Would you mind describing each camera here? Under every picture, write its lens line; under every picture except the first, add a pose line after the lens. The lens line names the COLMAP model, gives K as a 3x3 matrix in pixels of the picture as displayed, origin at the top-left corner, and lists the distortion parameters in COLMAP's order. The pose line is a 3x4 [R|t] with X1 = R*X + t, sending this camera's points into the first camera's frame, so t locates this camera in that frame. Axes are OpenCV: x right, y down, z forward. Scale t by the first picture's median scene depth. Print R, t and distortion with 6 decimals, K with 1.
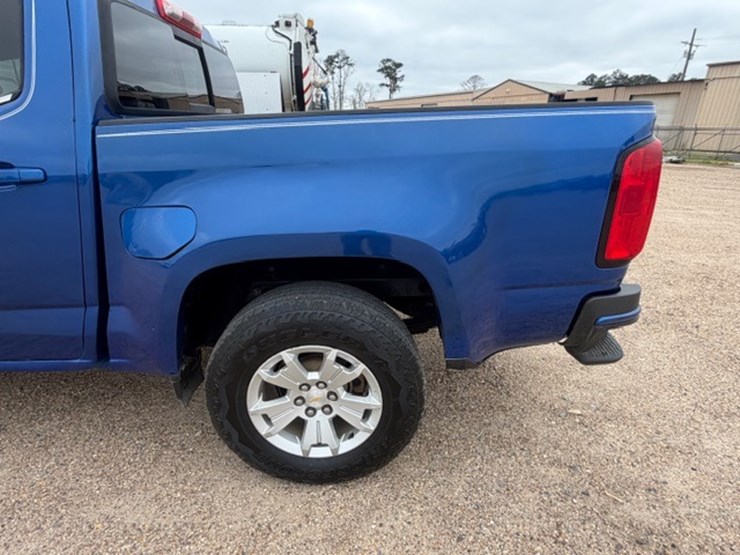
lens RADIAL K [[409.2, 0, 366.3], [0, 409.2, 277.0], [0, 0, 1]] dist [-0.003741, 0.001989]
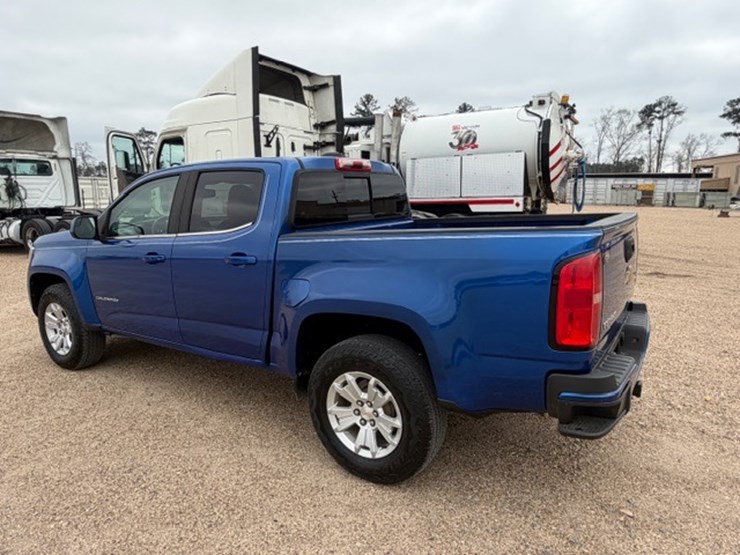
lens RADIAL K [[487.7, 0, 366.9], [0, 487.7, 282.2], [0, 0, 1]] dist [-0.002807, 0.003522]
pose [[0.830020, 0.072609, -0.552986, 0.137818], [-0.166944, 0.978375, -0.122116, 0.008226], [0.532161, 0.193676, 0.824193, -0.092013]]
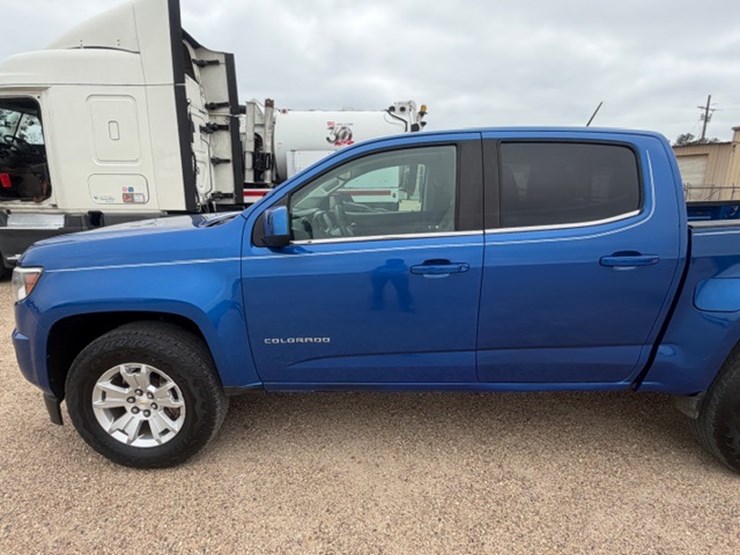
lens RADIAL K [[409.2, 0, 370.1], [0, 409.2, 277.6], [0, 0, 1]] dist [-0.003741, 0.001989]
pose [[0.999455, -0.004090, -0.032749, -0.252619], [-0.000306, 0.991101, -0.133111, 0.004497], [0.033002, 0.133048, 0.990560, -0.081958]]
